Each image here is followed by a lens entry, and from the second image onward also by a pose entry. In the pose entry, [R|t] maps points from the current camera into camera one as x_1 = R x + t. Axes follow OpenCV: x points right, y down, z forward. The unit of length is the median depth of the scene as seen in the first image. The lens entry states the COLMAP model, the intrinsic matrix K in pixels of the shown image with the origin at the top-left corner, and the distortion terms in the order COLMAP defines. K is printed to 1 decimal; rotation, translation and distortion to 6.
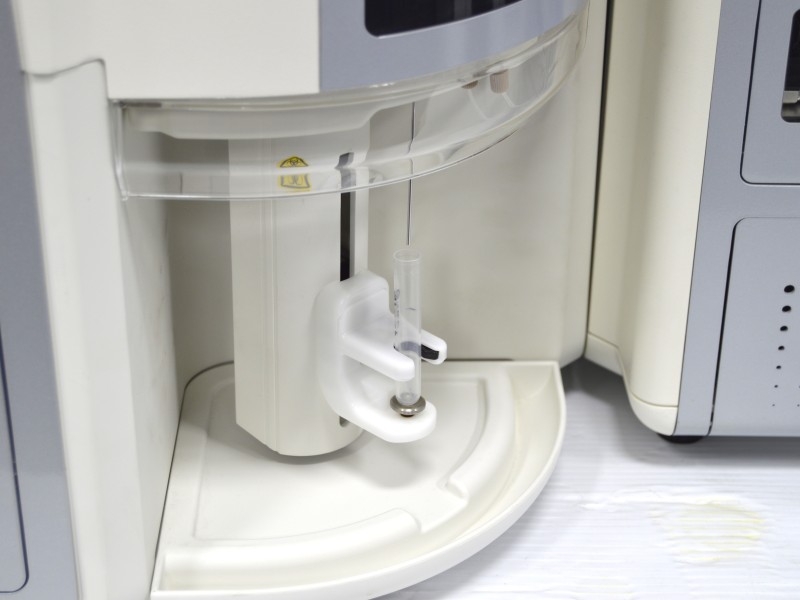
lens RADIAL K [[1793.8, 0, 403.8], [0, 1793.8, 301.7], [0, 0, 1]] dist [0.003666, 0.000000]
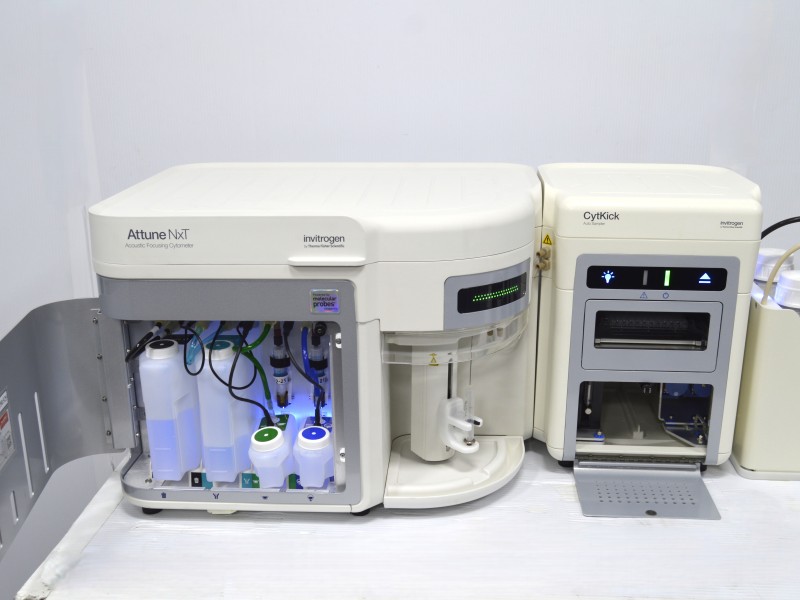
lens RADIAL K [[902.3, 0, 404.5], [0, 902.3, 303.5], [0, 0, 1]] dist [-0.011417, 0.000000]
pose [[0.997134, 0.008466, -0.075186, 0.005300], [-0.024229, 0.977121, -0.211298, 0.153071], [0.071677, 0.212514, 0.974526, -0.518967]]
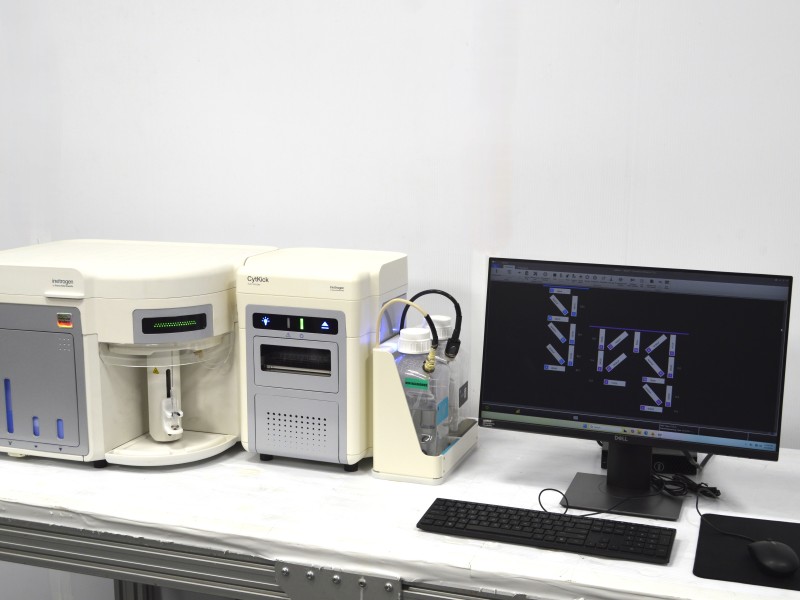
lens RADIAL K [[1059.8, 0, 398.8], [0, 1059.8, 300.7], [0, 0, 1]] dist [-0.042703, 0.000000]
pose [[0.937986, 0.048306, -0.343291, 1.398475], [-0.159383, 0.939474, -0.303291, 0.466676], [0.307863, 0.339198, 0.888913, -1.250733]]
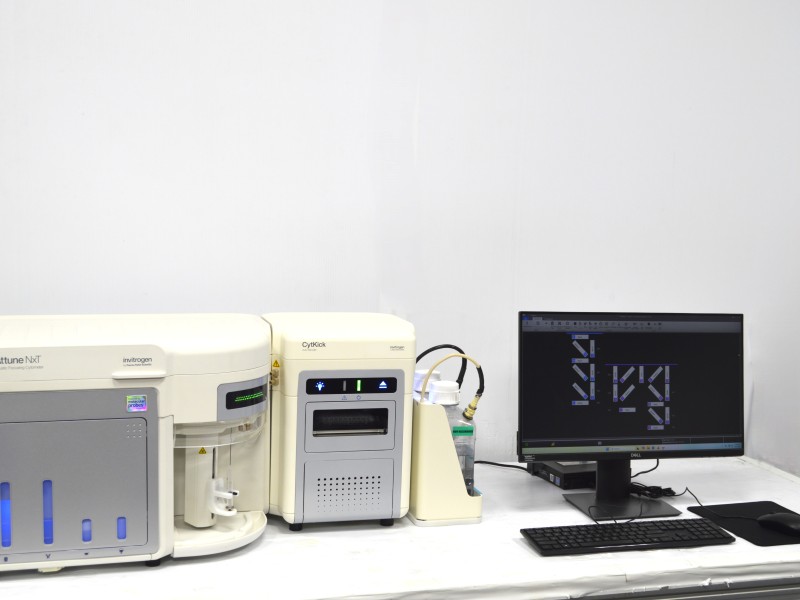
lens RADIAL K [[1111.4, 0, 402.4], [0, 1111.4, 302.8], [0, 0, 1]] dist [-0.044379, 0.000000]
pose [[0.964363, -0.012627, 0.264281, -0.284675], [0.113629, 0.921821, -0.370587, 0.615517], [-0.238940, 0.387410, 0.890405, -1.561563]]
